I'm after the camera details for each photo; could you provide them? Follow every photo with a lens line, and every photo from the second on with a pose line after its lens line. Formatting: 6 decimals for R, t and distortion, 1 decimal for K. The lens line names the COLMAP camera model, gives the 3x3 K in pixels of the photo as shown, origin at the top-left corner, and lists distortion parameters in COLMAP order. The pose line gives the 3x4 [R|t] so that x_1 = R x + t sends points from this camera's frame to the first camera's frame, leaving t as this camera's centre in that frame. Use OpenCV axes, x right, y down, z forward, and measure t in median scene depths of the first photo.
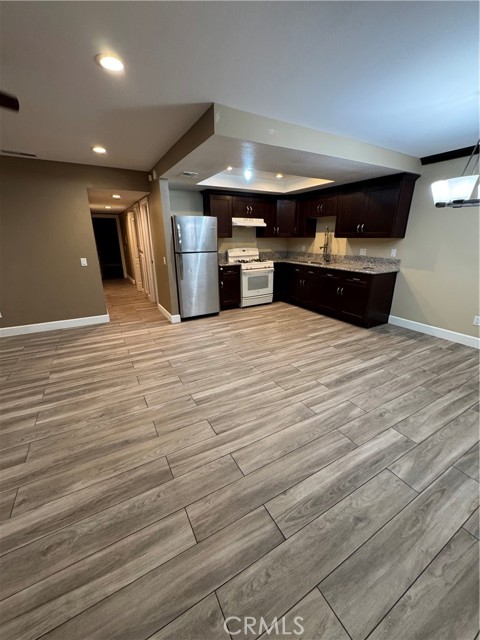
lens RADIAL K [[257.8, 0, 240.0], [0, 257.8, 320.0], [0, 0, 1]] dist [-0.002494, -0.000421]
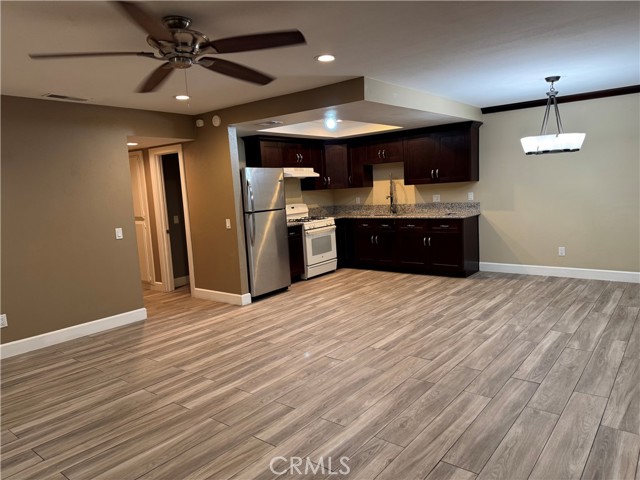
lens RADIAL K [[455.2, 0, 320.0], [0, 455.2, 240.0], [0, 0, 1]] dist [0.091141, -0.127447]
pose [[0.927329, -0.091399, 0.362914, -0.603511], [0.164134, 0.970808, -0.174904, 0.111853], [-0.336333, 0.221760, 0.915261, -0.366864]]
